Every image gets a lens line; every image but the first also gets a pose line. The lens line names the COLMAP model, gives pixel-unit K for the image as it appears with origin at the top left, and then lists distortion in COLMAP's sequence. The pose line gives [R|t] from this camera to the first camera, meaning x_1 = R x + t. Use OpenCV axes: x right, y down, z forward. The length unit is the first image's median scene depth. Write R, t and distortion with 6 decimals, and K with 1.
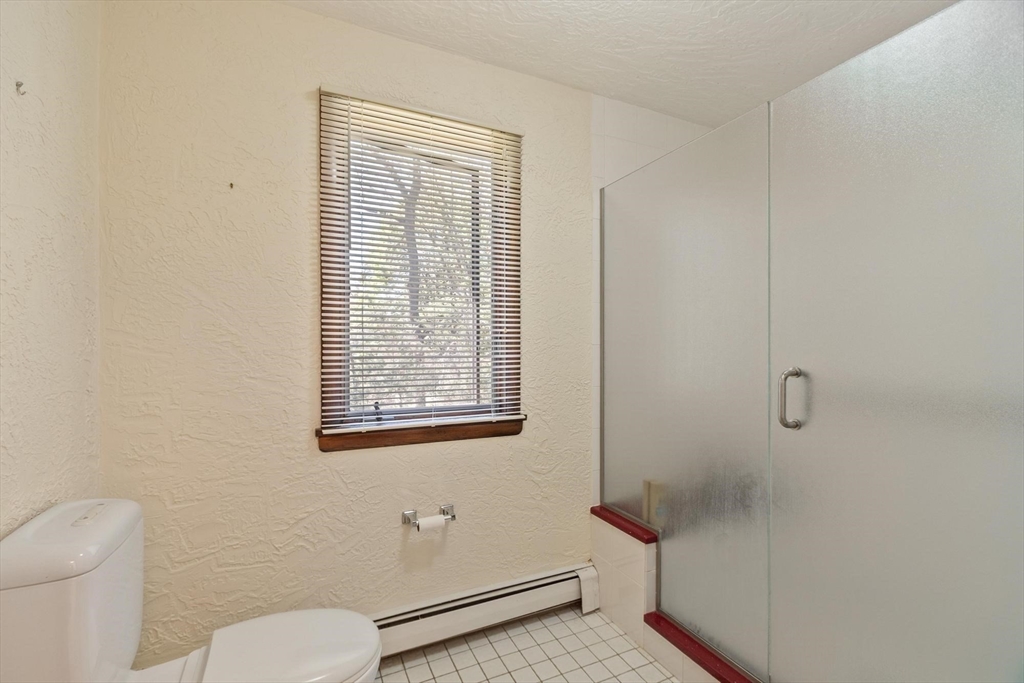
lens RADIAL K [[447.3, 0, 509.7], [0, 447.3, 344.8], [0, 0, 1]] dist [0.003529, 0.000244]
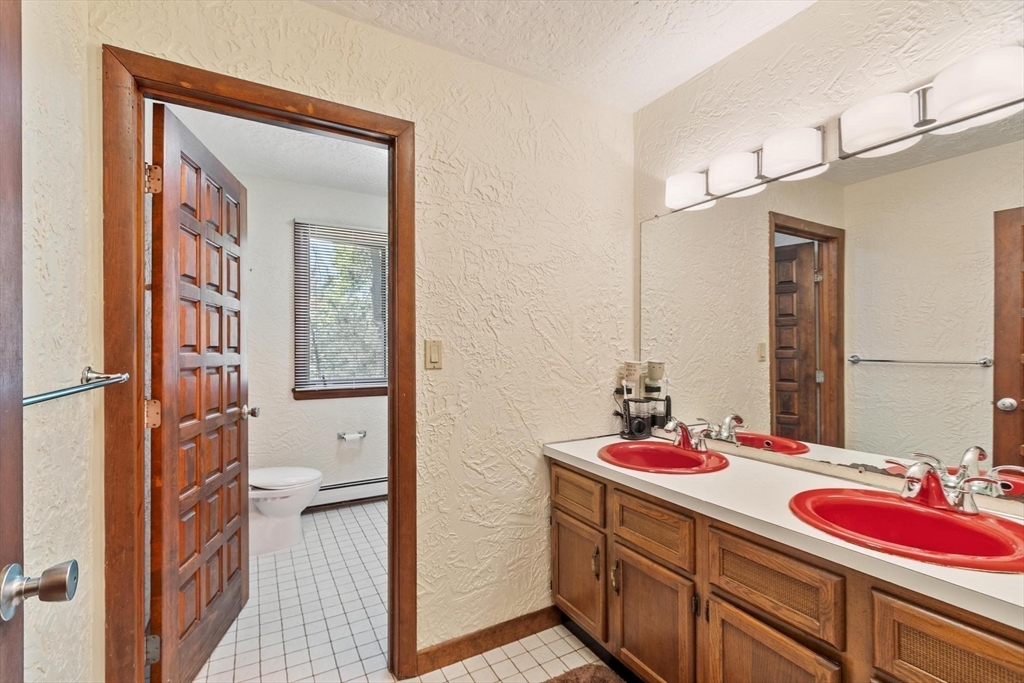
lens RADIAL K [[447.3, 0, 512.2], [0, 447.3, 343.6], [0, 0, 1]] dist [0.003529, 0.000244]
pose [[0.997597, 0.001882, 0.069251, 0.405966], [-0.001709, 0.999995, -0.002562, -0.009066], [-0.069256, 0.002437, 0.997596, -1.054663]]
